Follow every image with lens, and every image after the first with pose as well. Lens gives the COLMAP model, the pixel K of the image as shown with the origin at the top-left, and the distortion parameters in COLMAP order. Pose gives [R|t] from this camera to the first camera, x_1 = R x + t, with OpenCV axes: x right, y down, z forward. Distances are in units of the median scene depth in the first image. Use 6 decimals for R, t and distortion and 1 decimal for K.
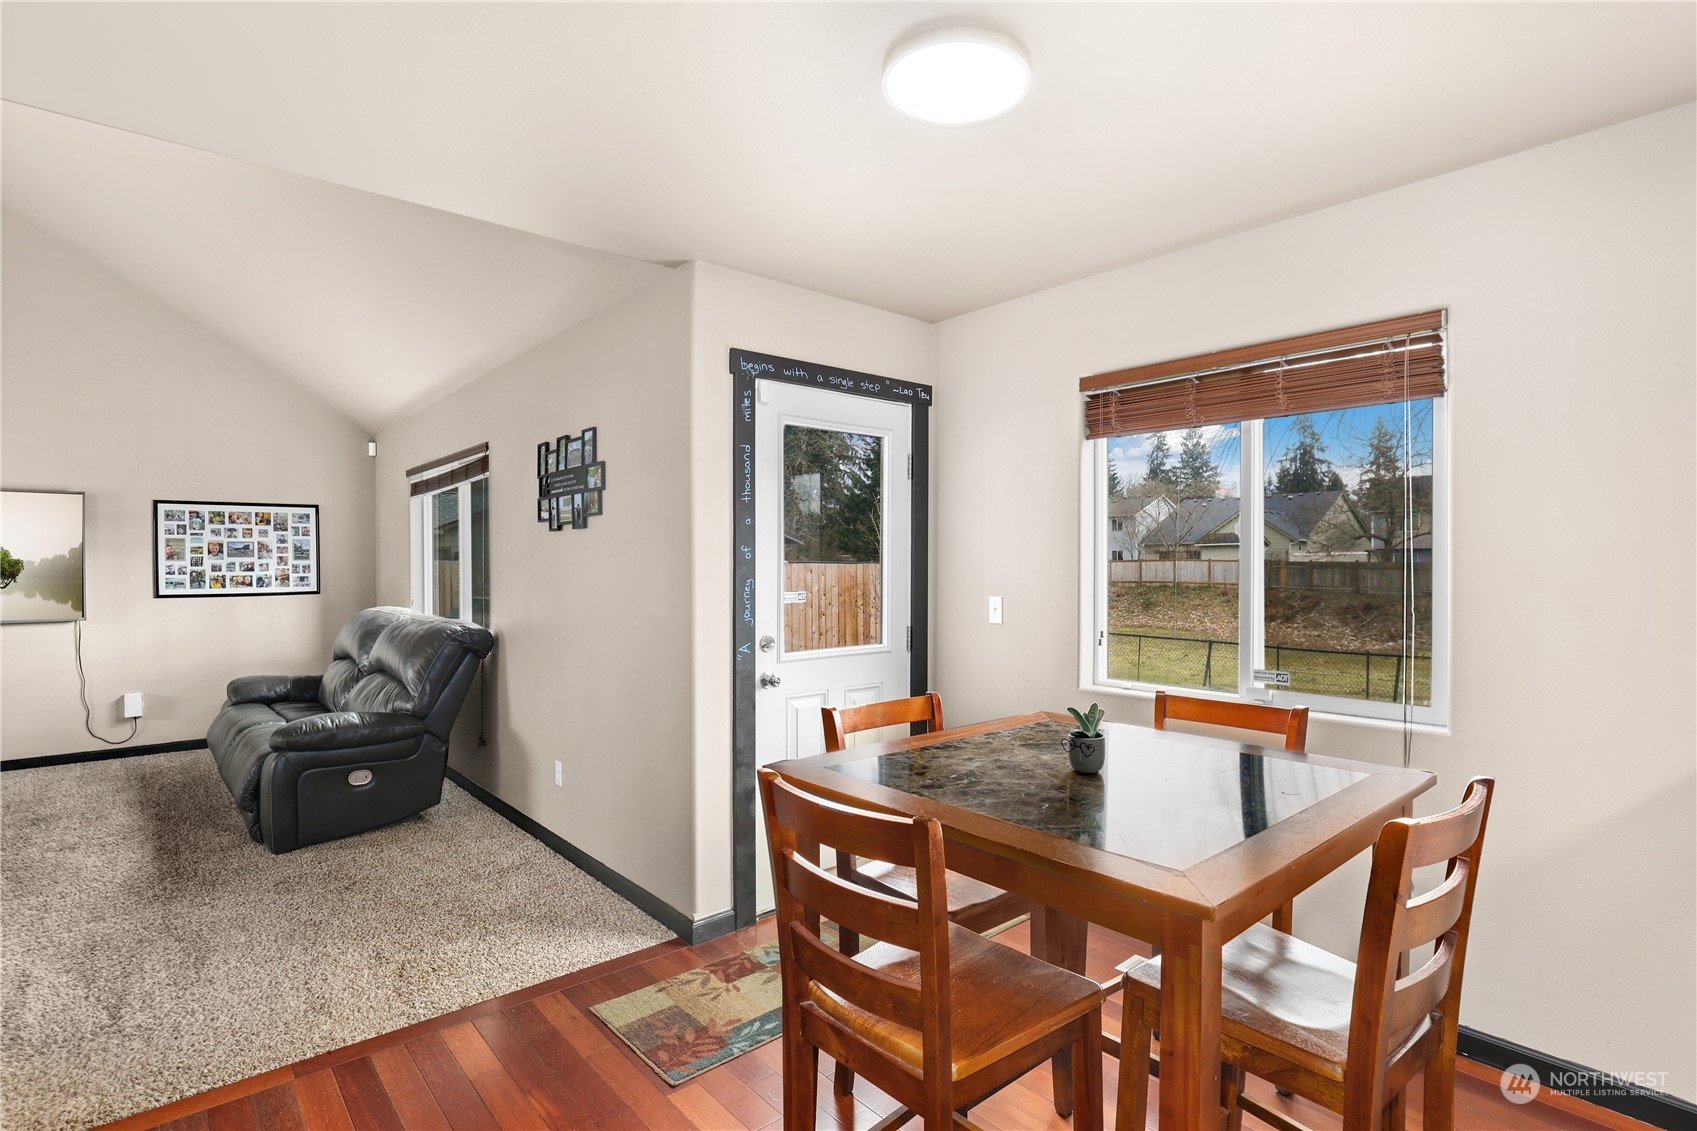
lens RADIAL K [[817.3, 0, 841.4], [0, 817.3, 581.2], [0, 0, 1]] dist [-0.014366, 0.002399]
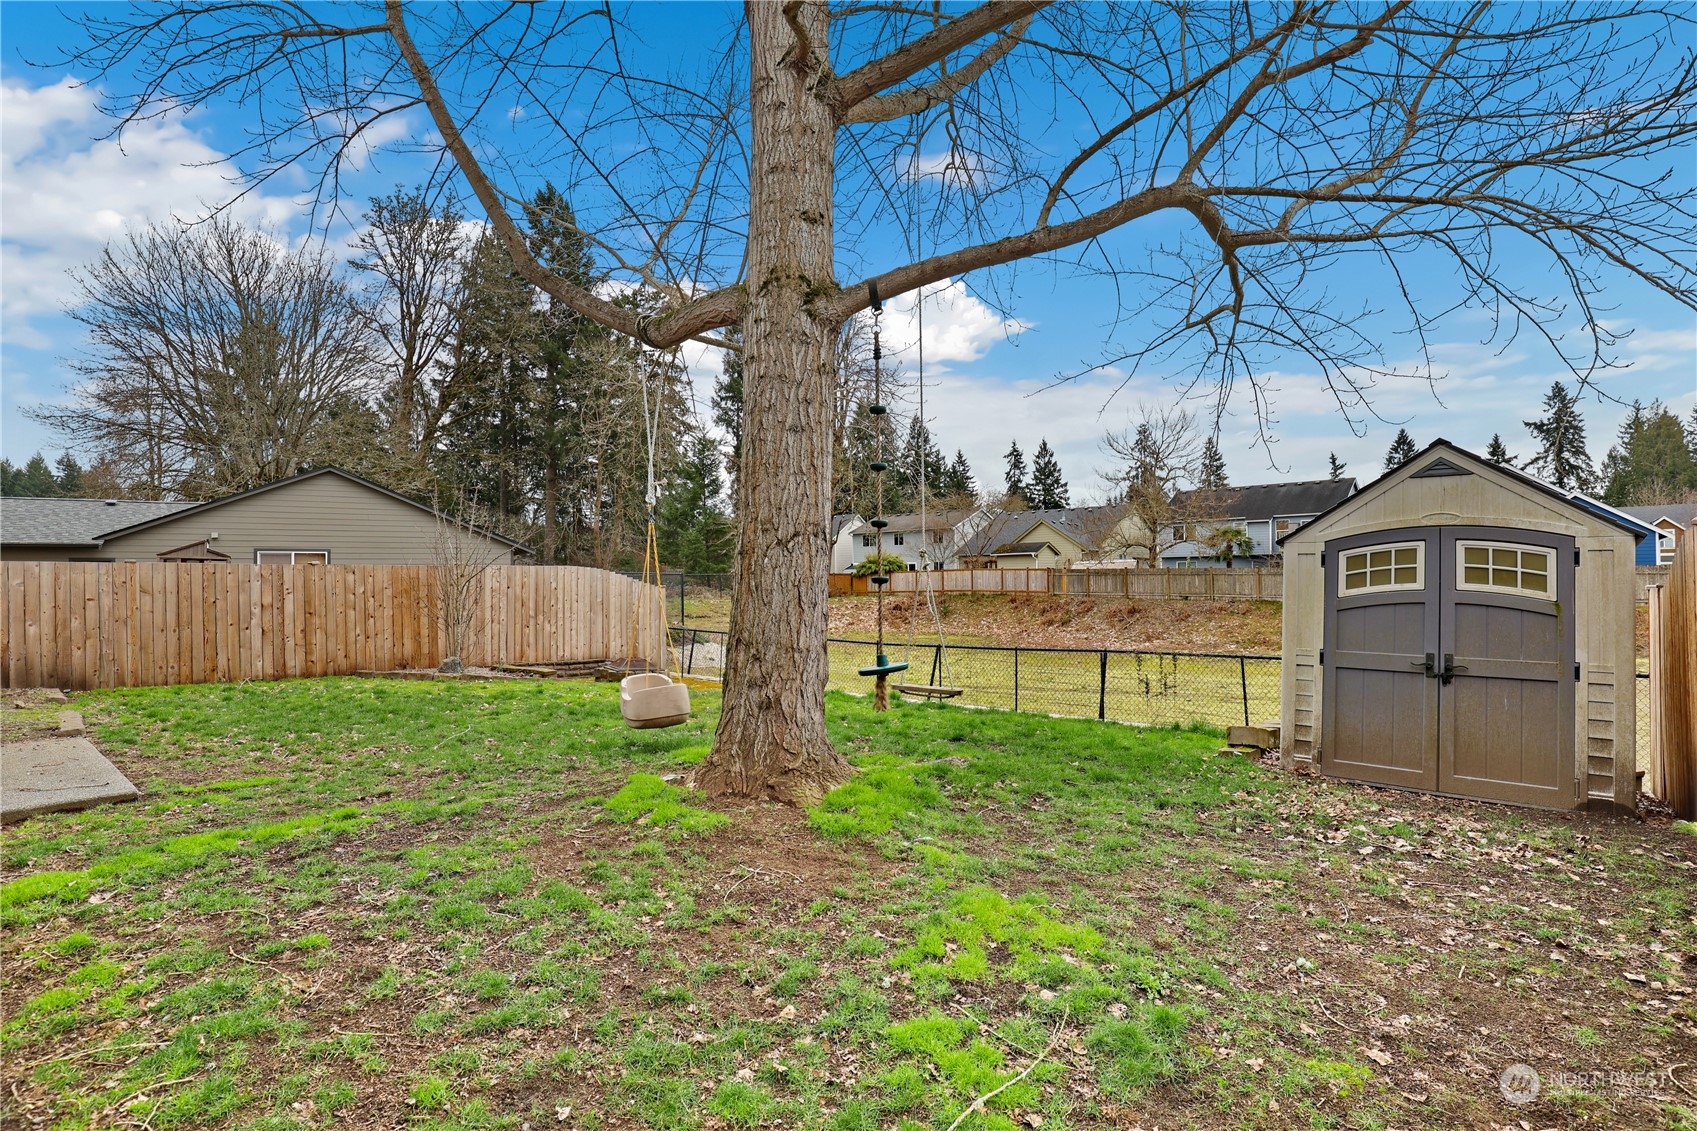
lens RADIAL K [[817.3, 0, 858.6], [0, 817.3, 565.4], [0, 0, 1]] dist [-0.014366, 0.002399]
pose [[0.988440, -0.007625, 0.151423, 0.874642], [0.013459, 0.999204, -0.037540, 0.051461], [-0.151016, 0.039144, 0.987756, -0.070398]]
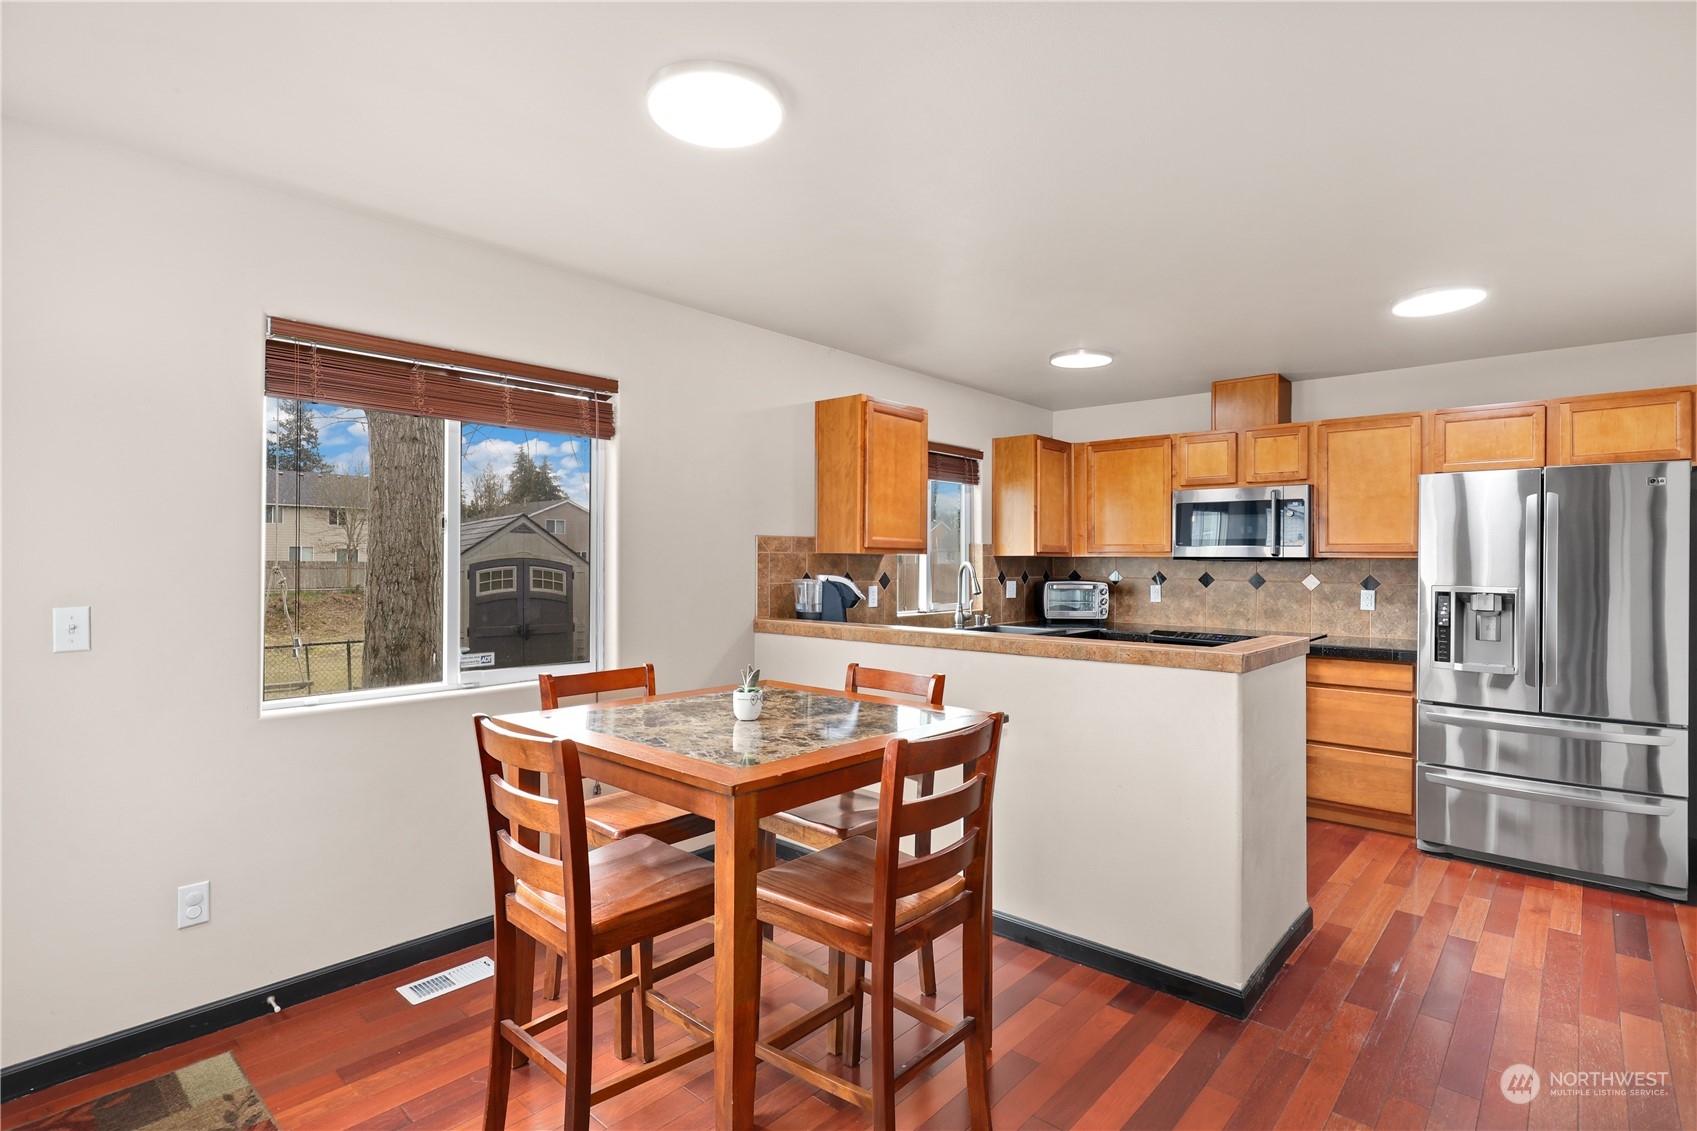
lens RADIAL K [[829.0, 0, 855.5], [0, 829.0, 554.3], [0, 0, 1]] dist [-0.012854, 0.001198]
pose [[-0.128877, 0.011132, 0.991598, -0.280531], [0.015428, 0.999838, -0.009219, -0.002729], [-0.991541, 0.014110, -0.129028, 0.275105]]
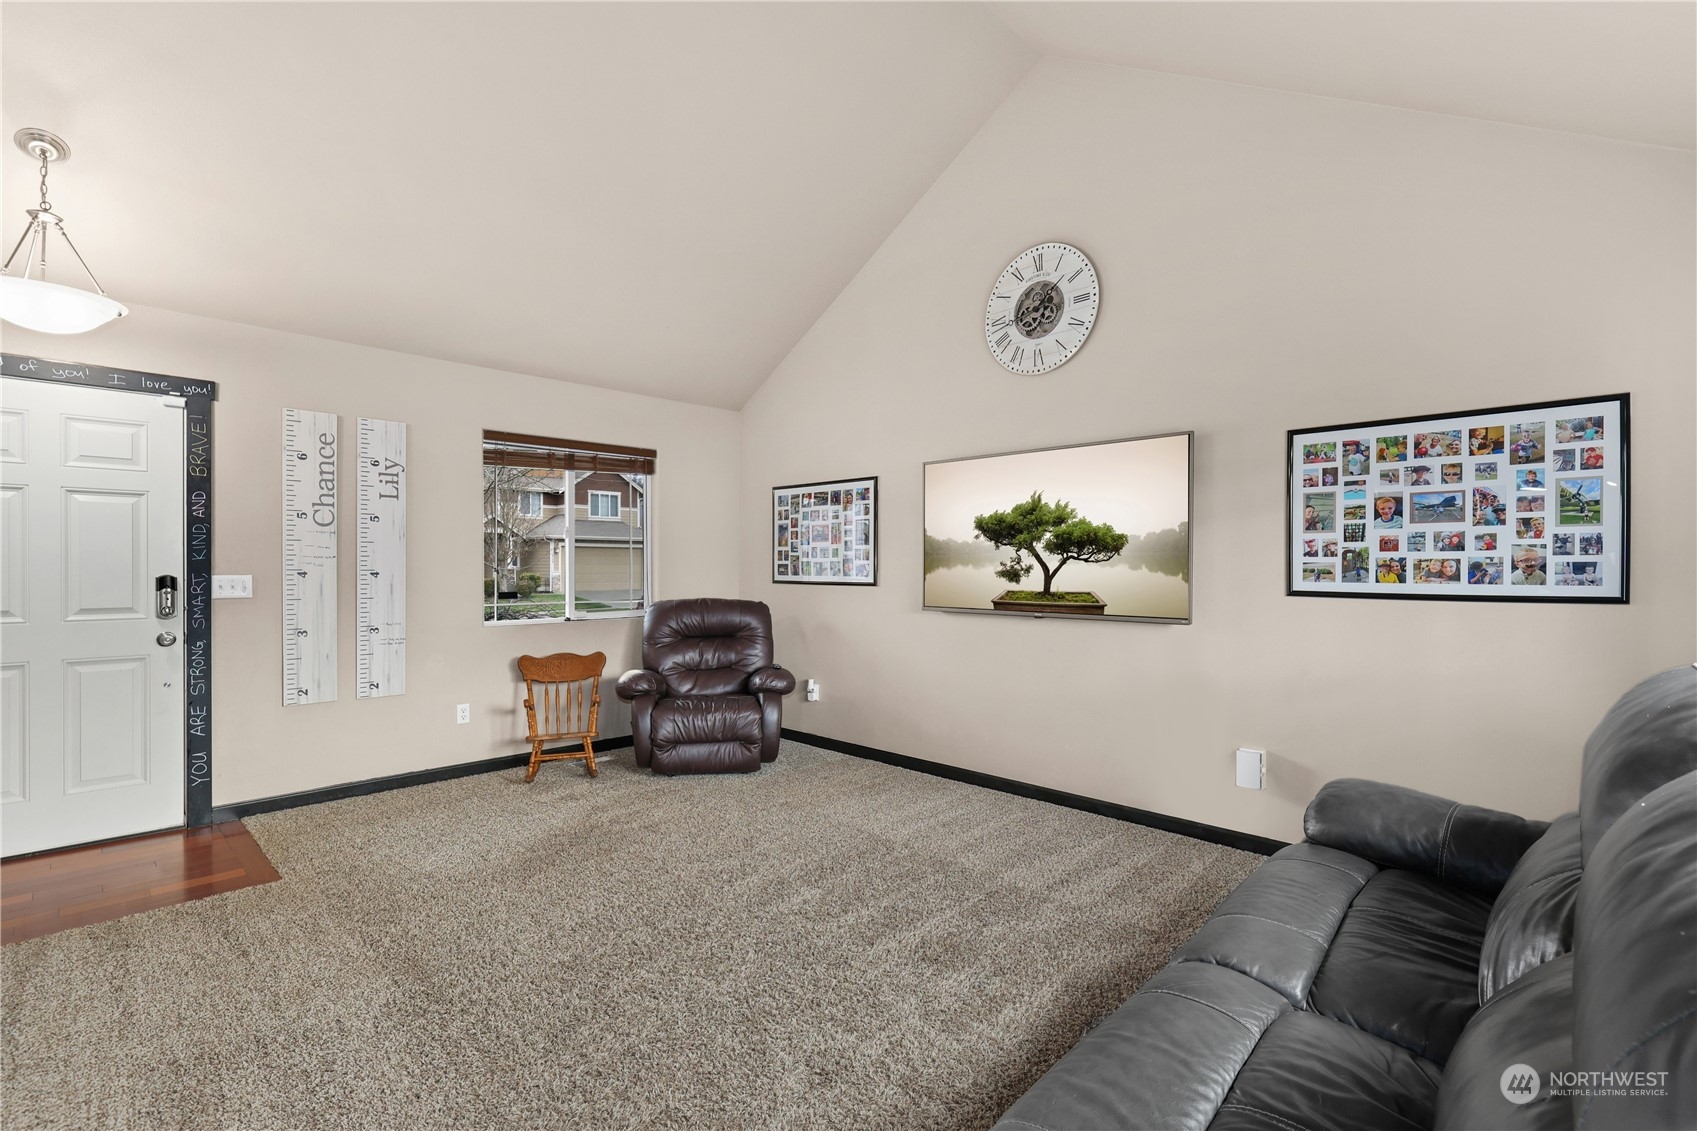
lens RADIAL K [[766.9, 0, 833.7], [0, 766.9, 554.0], [0, 0, 1]] dist [0.002249, -0.003008]
pose [[0.090142, 0.001566, -0.995928, -0.301922], [-0.021775, 0.999763, -0.000399, -0.001883], [0.995691, 0.021722, 0.090155, 0.587222]]
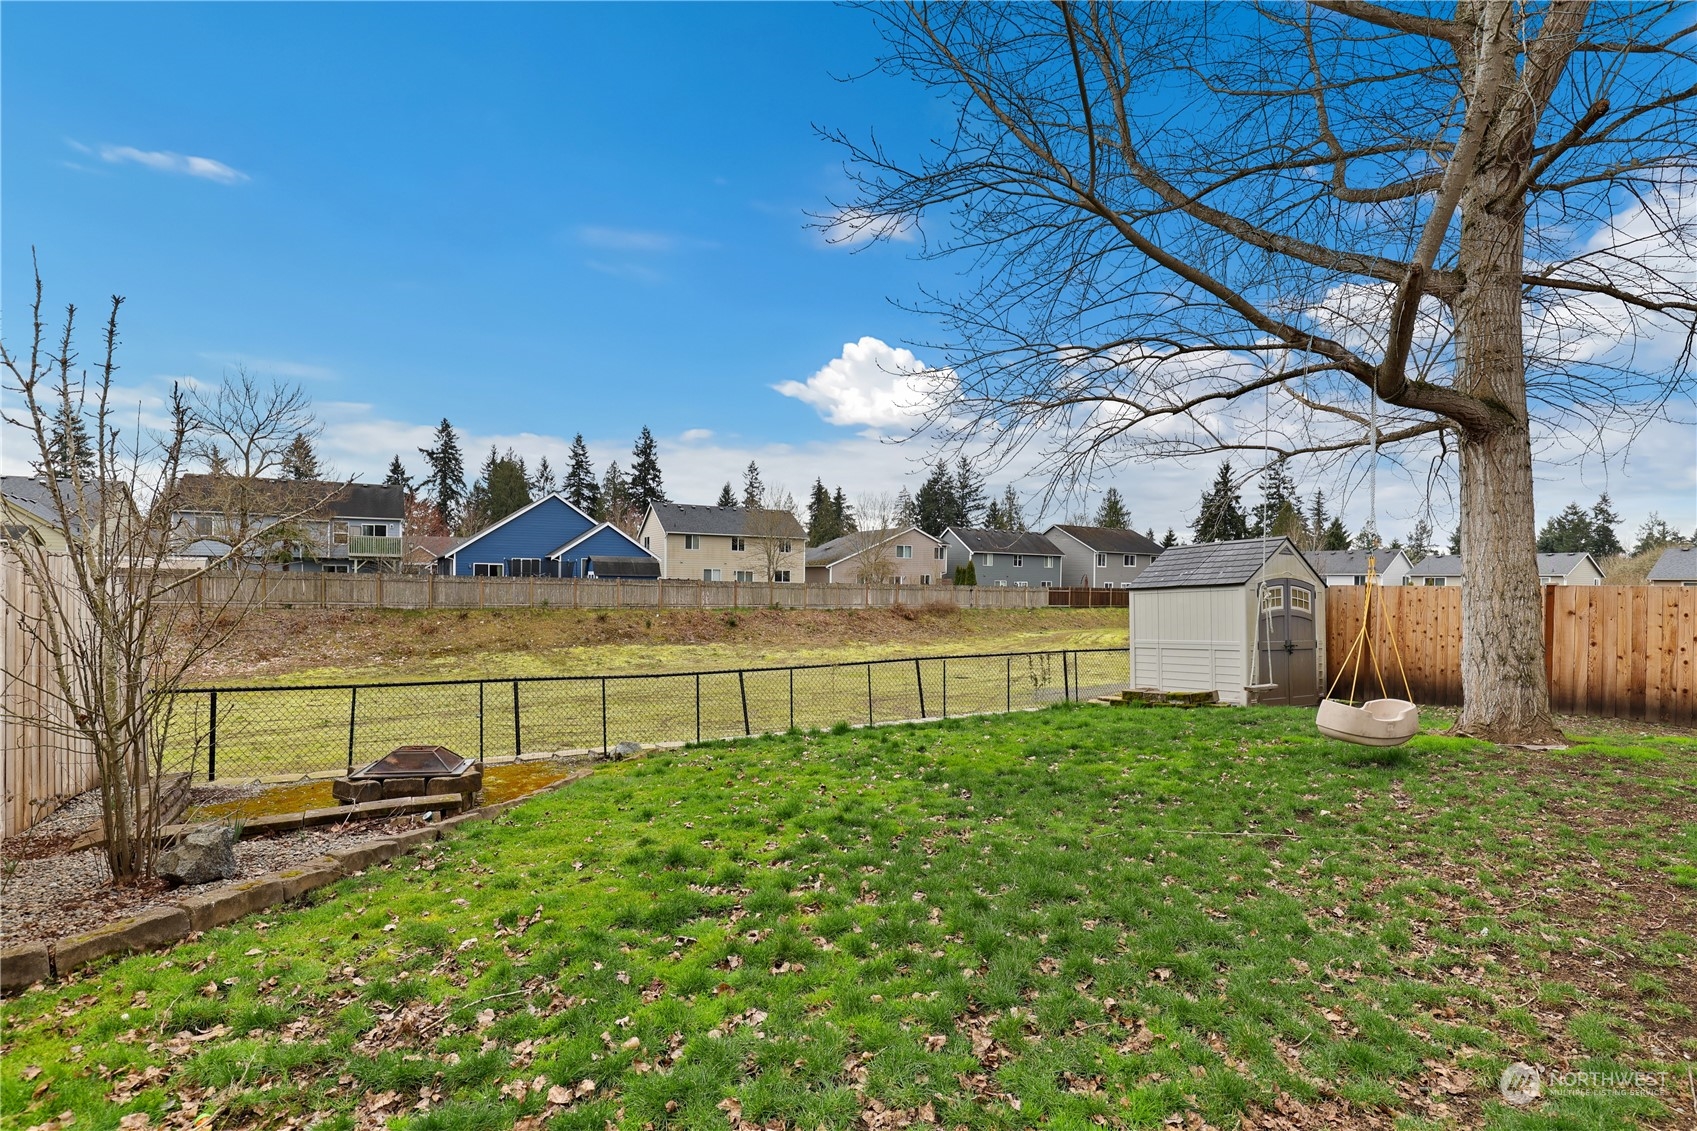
lens RADIAL K [[811.3, 0, 861.9], [0, 811.3, 591.0], [0, 0, 1]] dist [-0.025488, -0.000196]
pose [[0.185716, -0.004003, 0.982595, -0.431019], [0.006238, 0.999976, 0.002894, -0.004096], [-0.982584, 0.005592, 0.185737, 1.451971]]
